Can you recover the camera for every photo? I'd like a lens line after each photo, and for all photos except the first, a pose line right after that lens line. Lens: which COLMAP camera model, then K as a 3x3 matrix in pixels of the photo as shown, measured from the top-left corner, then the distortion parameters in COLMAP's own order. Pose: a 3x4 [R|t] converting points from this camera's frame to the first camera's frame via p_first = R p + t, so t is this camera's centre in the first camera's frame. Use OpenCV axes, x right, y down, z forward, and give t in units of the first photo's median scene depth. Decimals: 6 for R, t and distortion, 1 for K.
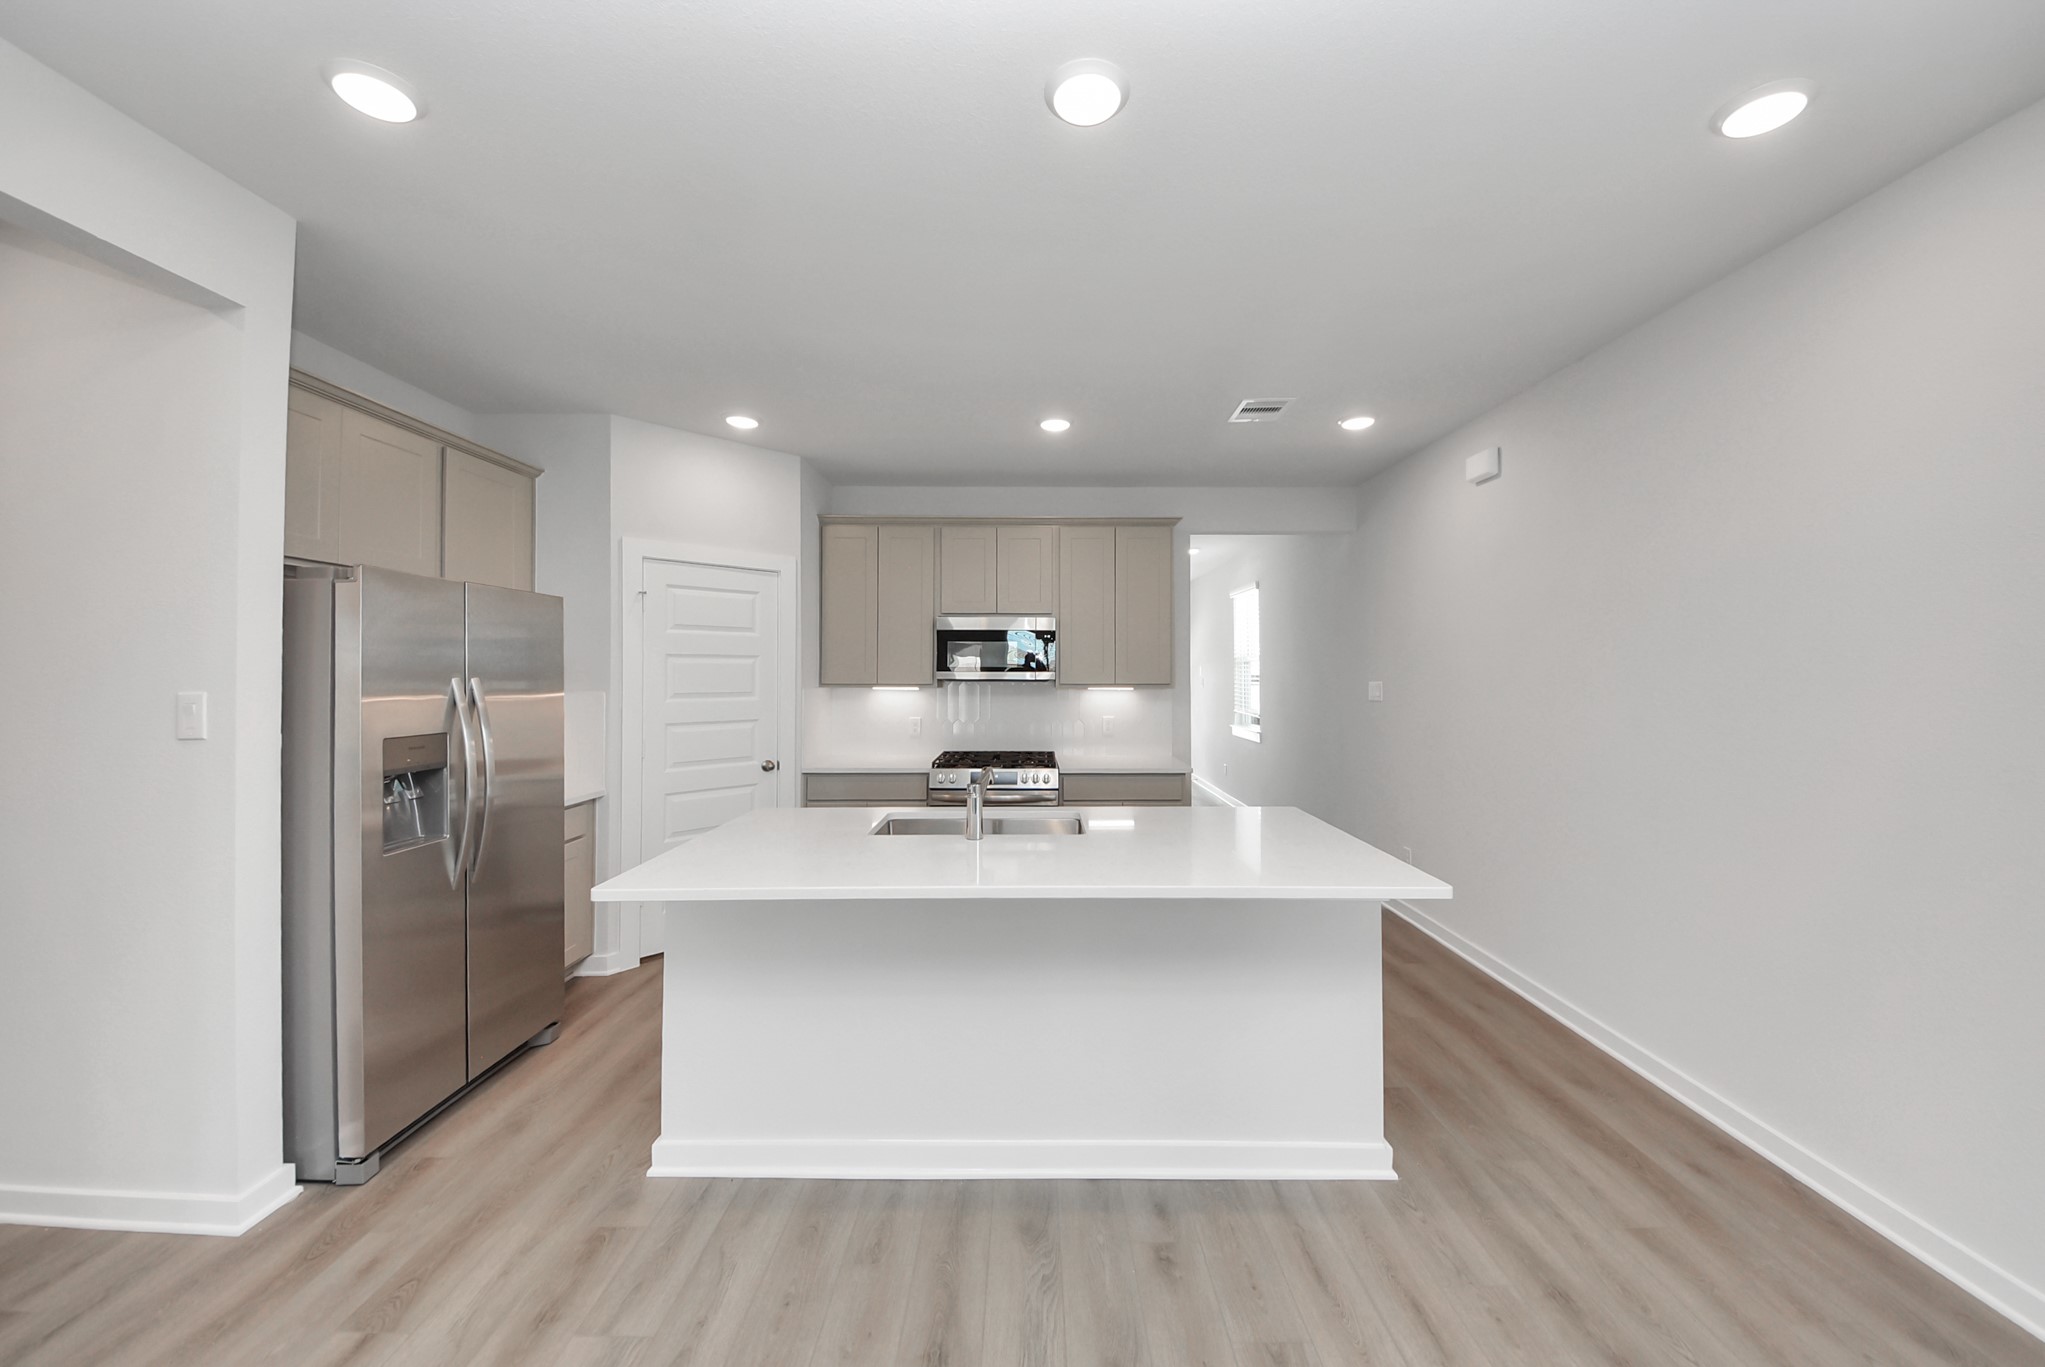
lens RADIAL K [[739.8, 0, 1012.4], [0, 739.8, 670.2], [0, 0, 1]] dist [0.003640, -0.002134]
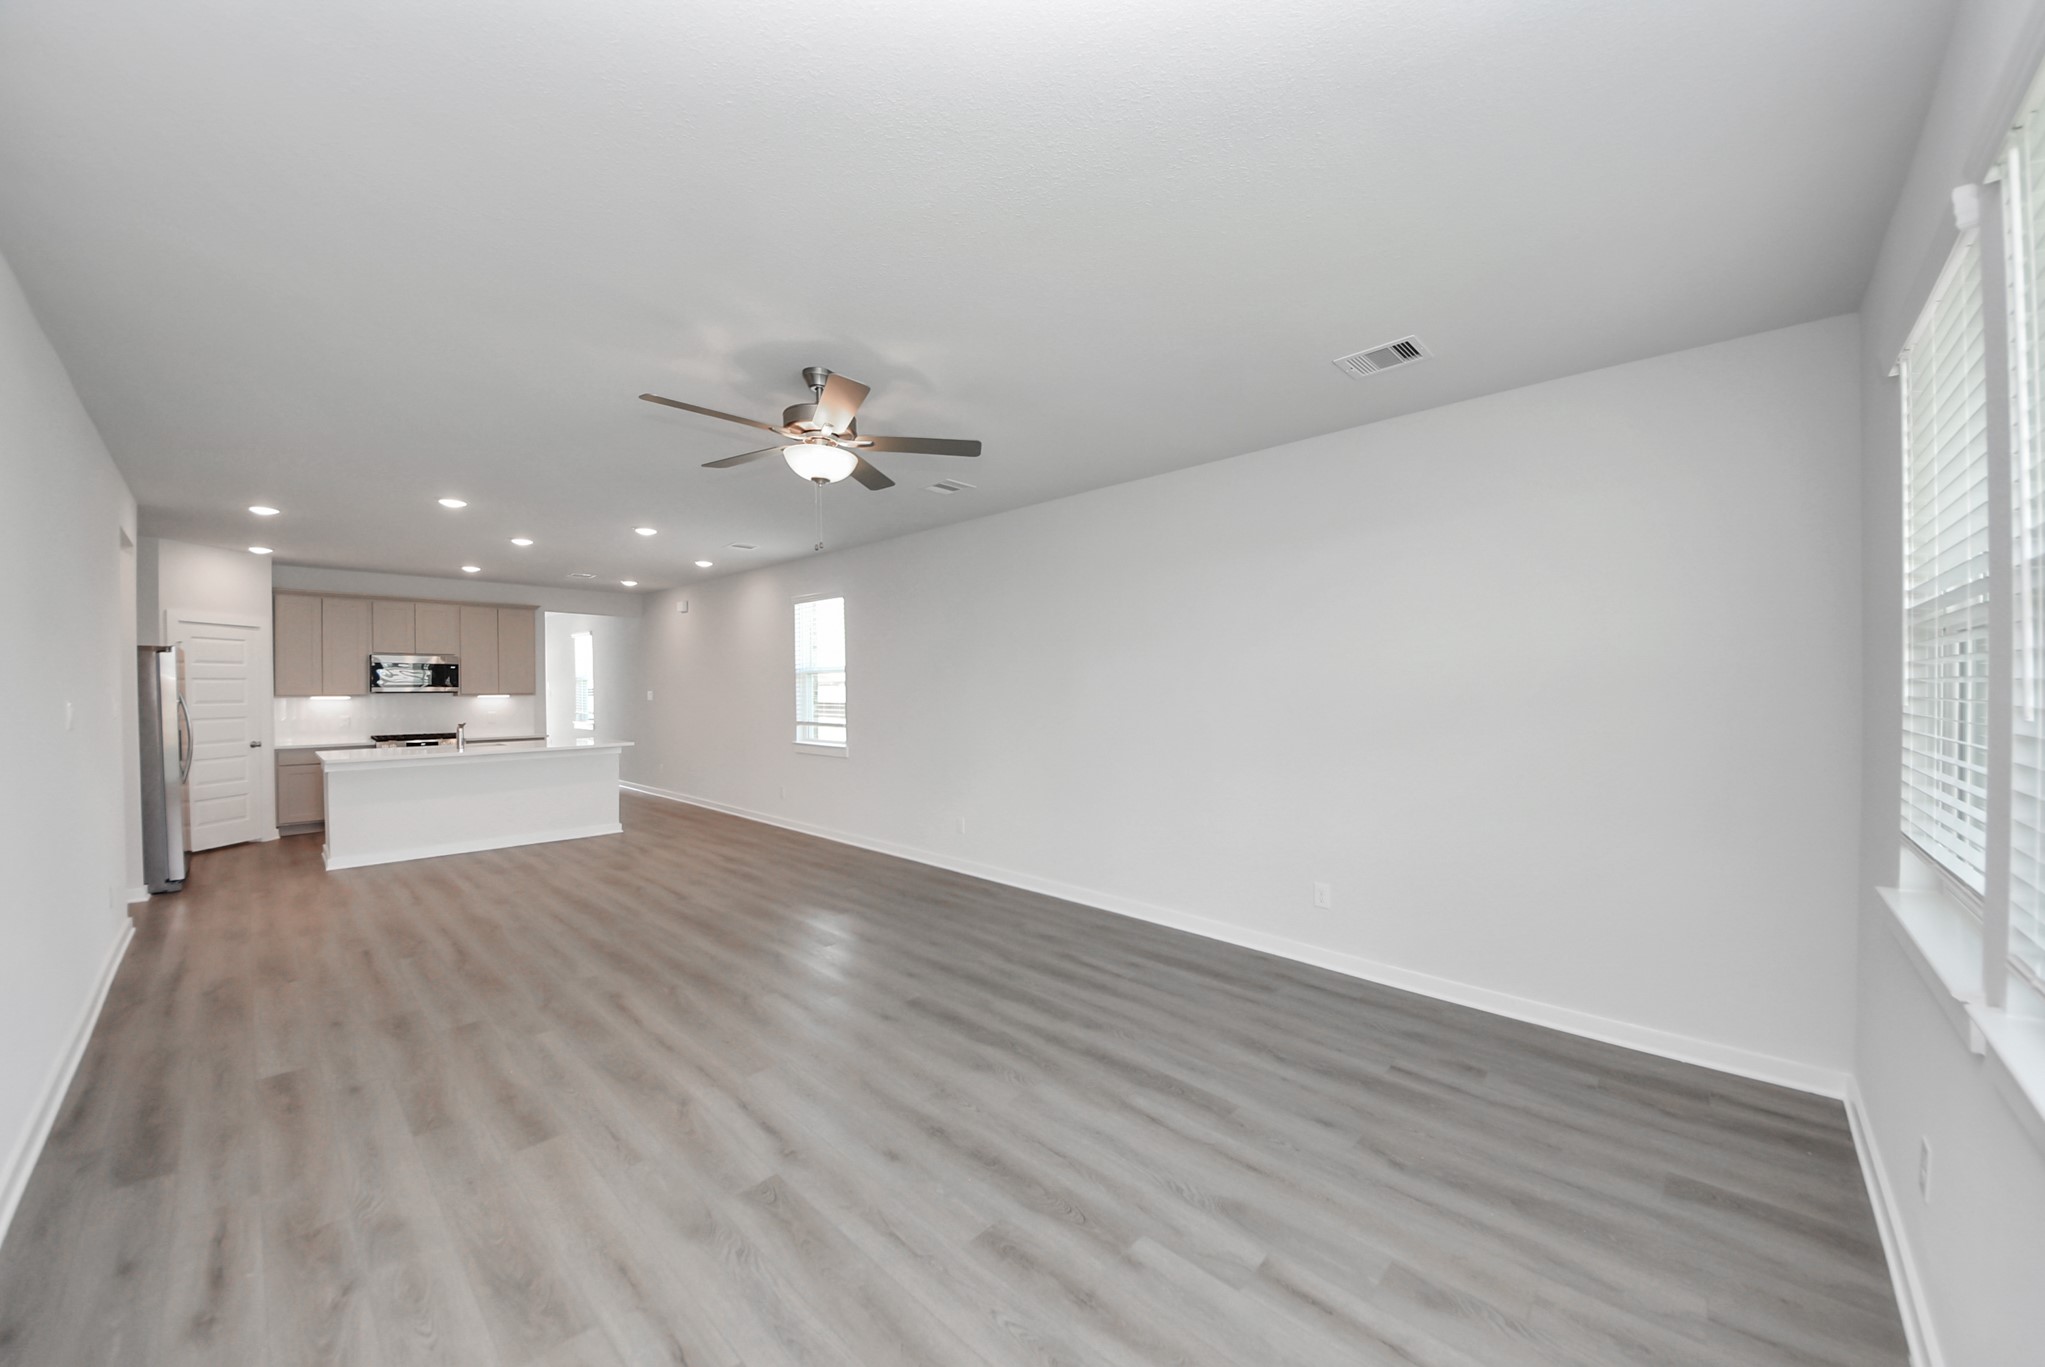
lens RADIAL K [[739.8, 0, 1053.5], [0, 739.8, 702.8], [0, 0, 1]] dist [0.003640, -0.002134]
pose [[0.652635, -0.019555, 0.757420, -0.367320], [-0.000871, 0.999647, 0.026559, -0.009045], [-0.757672, -0.017993, 0.652388, -1.278462]]
